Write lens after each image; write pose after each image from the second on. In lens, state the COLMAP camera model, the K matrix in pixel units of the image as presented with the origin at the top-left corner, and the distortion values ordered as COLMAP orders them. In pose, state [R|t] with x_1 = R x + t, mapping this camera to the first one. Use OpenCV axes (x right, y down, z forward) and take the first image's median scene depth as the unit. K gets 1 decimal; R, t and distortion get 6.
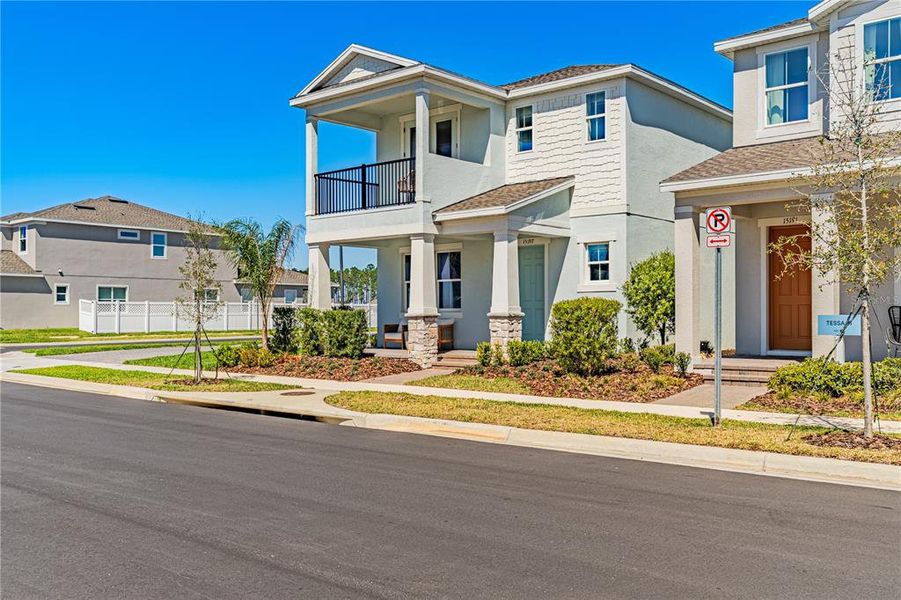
lens RADIAL K [[830.7, 0, 446.9], [0, 830.7, 302.8], [0, 0, 1]] dist [0.018632, 0.000000]
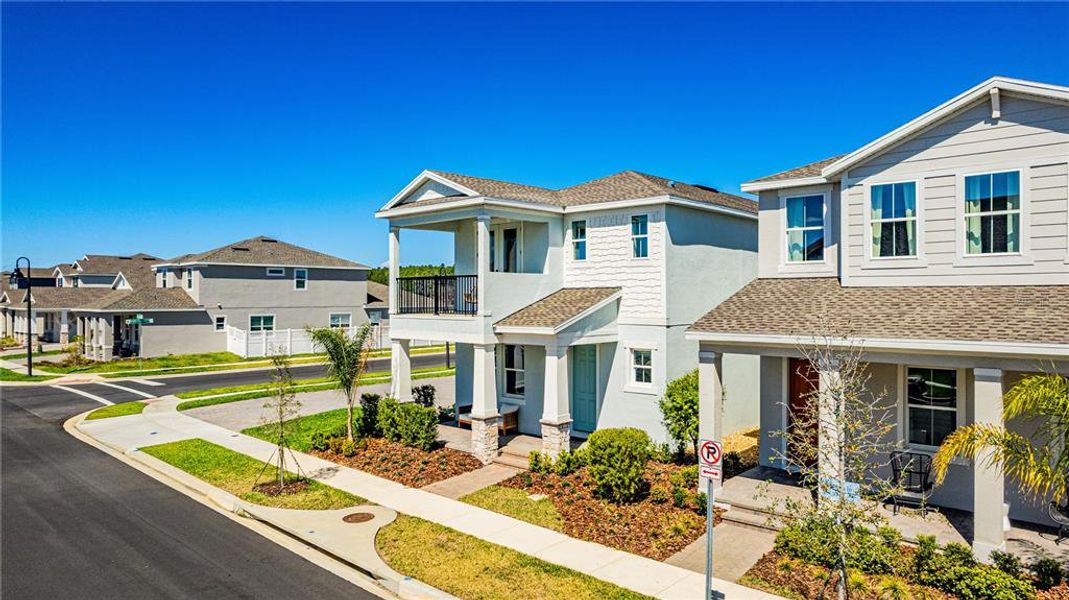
lens RADIAL K [[688.5, 0, 532.5], [0, 688.5, 294.3], [0, 0, 1]] dist [-0.052494, 0.043388]
pose [[0.999289, -0.001241, -0.037675, 0.068821], [0.001598, 0.999954, 0.009457, -0.153700], [0.037661, -0.009511, 0.999245, 0.070733]]
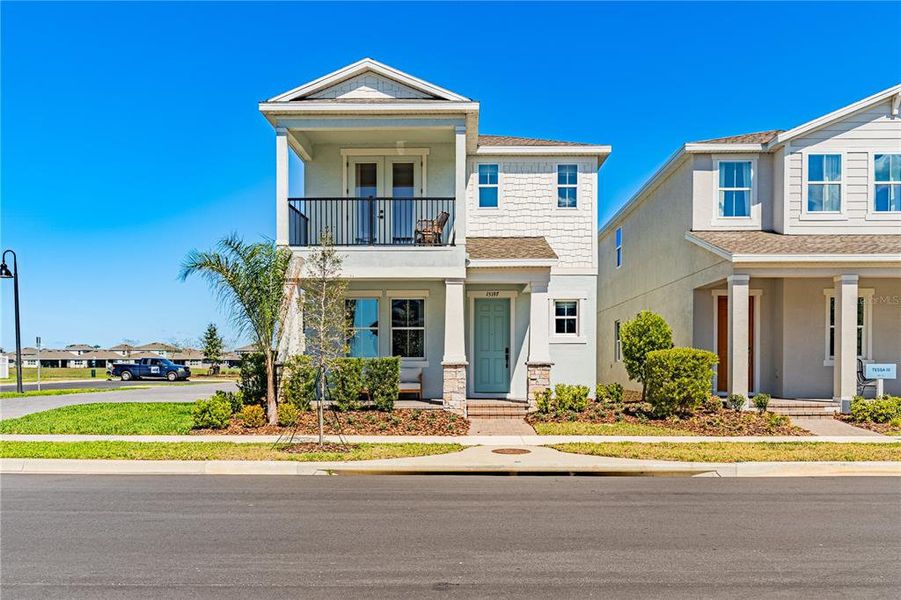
lens RADIAL K [[712.7, 0, 458.0], [0, 712.7, 373.2], [0, 0, 1]] dist [0.022559, -0.020169]
pose [[0.764600, -0.003794, 0.644494, -0.545506], [-0.011367, 0.999748, 0.019371, 0.009874], [-0.644405, -0.022137, 0.764364, 0.354027]]
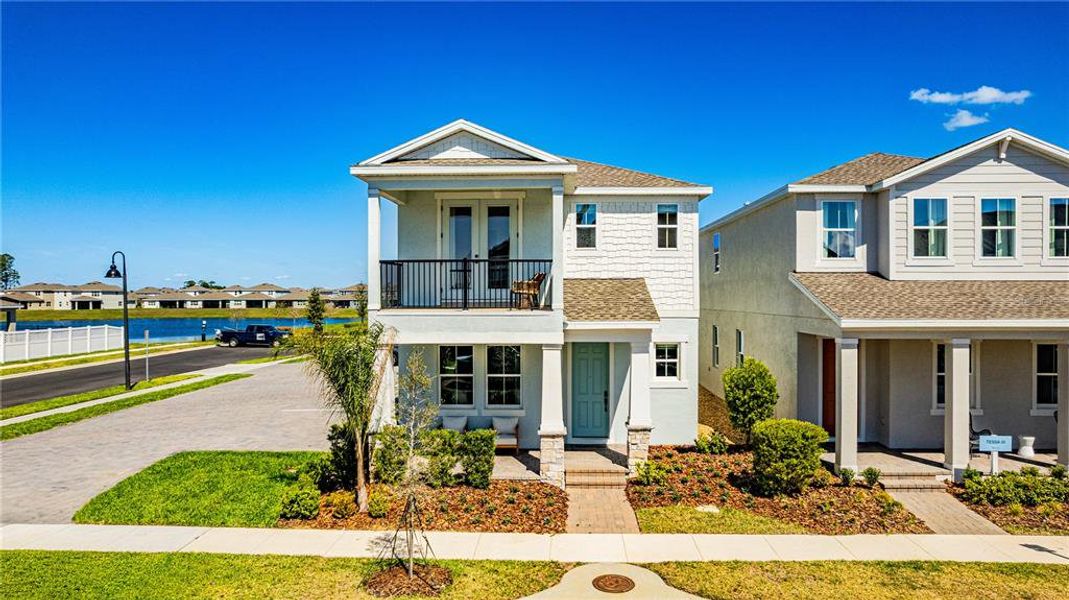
lens RADIAL K [[688.5, 0, 539.6], [0, 688.5, 297.4], [0, 0, 1]] dist [-0.052494, 0.043388]
pose [[0.777620, -0.000007, 0.628735, -0.508219], [-0.008820, 0.999901, 0.010920, -0.138305], [-0.628673, -0.014037, 0.777543, 0.403704]]
